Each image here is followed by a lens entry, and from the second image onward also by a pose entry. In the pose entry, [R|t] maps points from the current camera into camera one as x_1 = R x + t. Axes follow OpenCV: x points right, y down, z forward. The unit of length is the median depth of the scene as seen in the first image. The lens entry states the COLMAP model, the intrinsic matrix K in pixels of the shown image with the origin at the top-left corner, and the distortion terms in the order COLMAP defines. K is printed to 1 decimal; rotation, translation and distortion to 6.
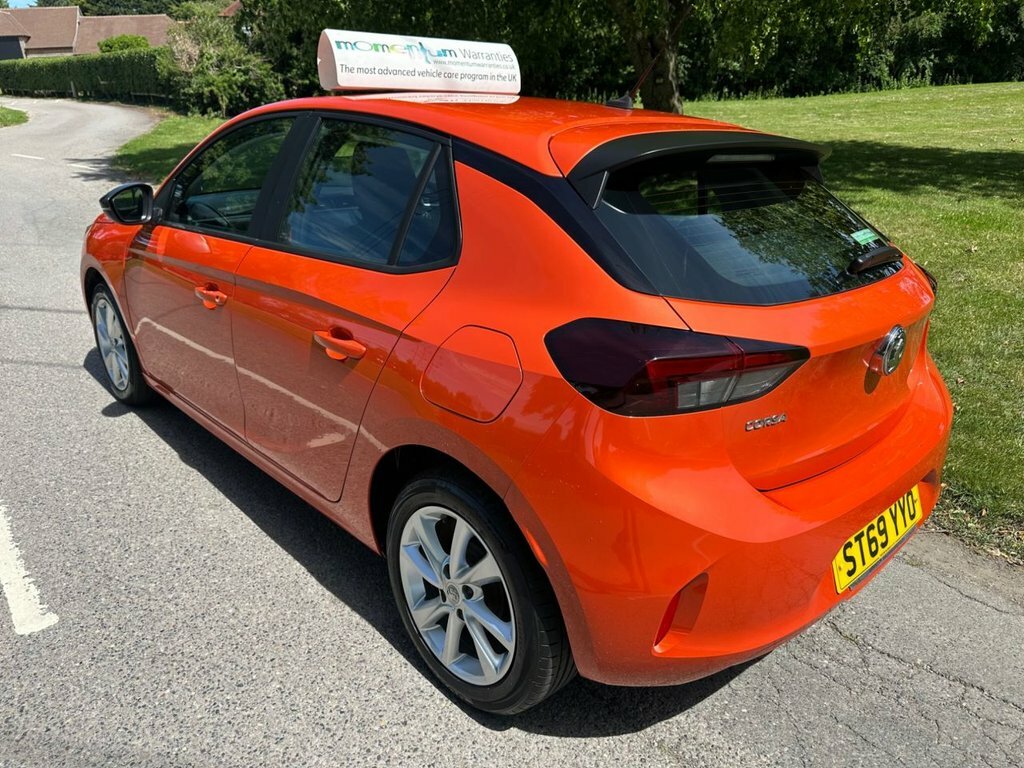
lens RADIAL K [[770.6, 0, 516.2], [0, 770.6, 397.0], [0, 0, 1]] dist [-0.006094, -0.010165]
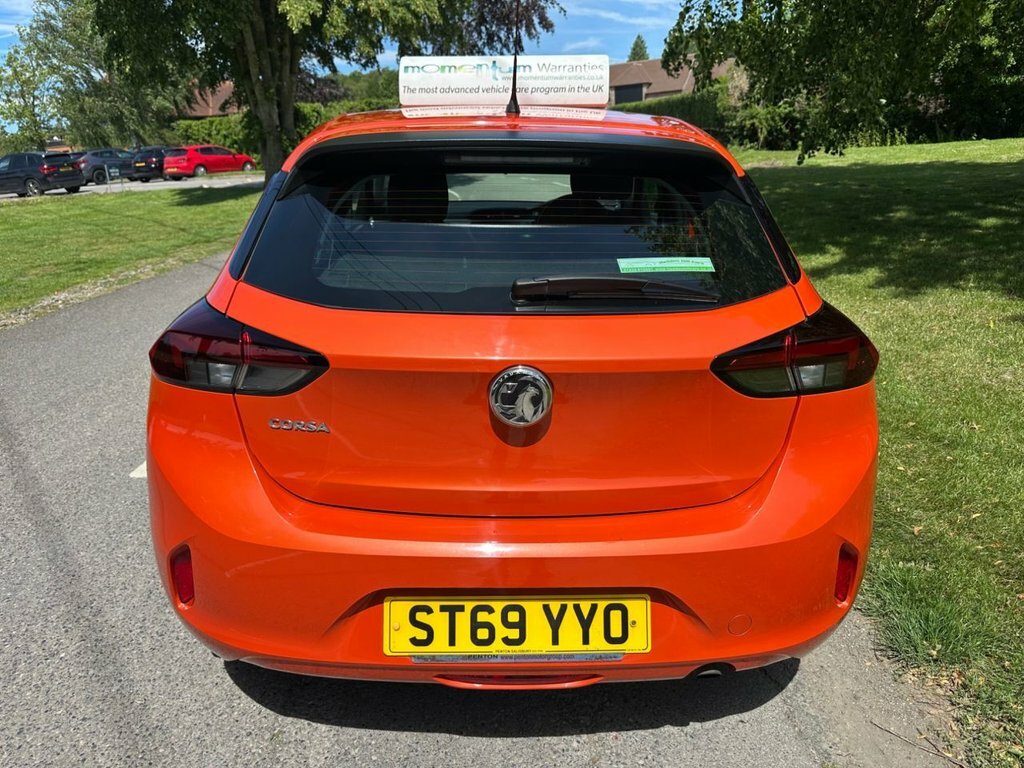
lens RADIAL K [[770.6, 0, 516.2], [0, 770.6, 397.0], [0, 0, 1]] dist [-0.006094, -0.010165]
pose [[0.706088, 0.203051, -0.678387, 0.158969], [-0.231697, 0.971521, 0.049632, -0.015691], [0.669145, 0.122135, 0.733026, 0.066768]]
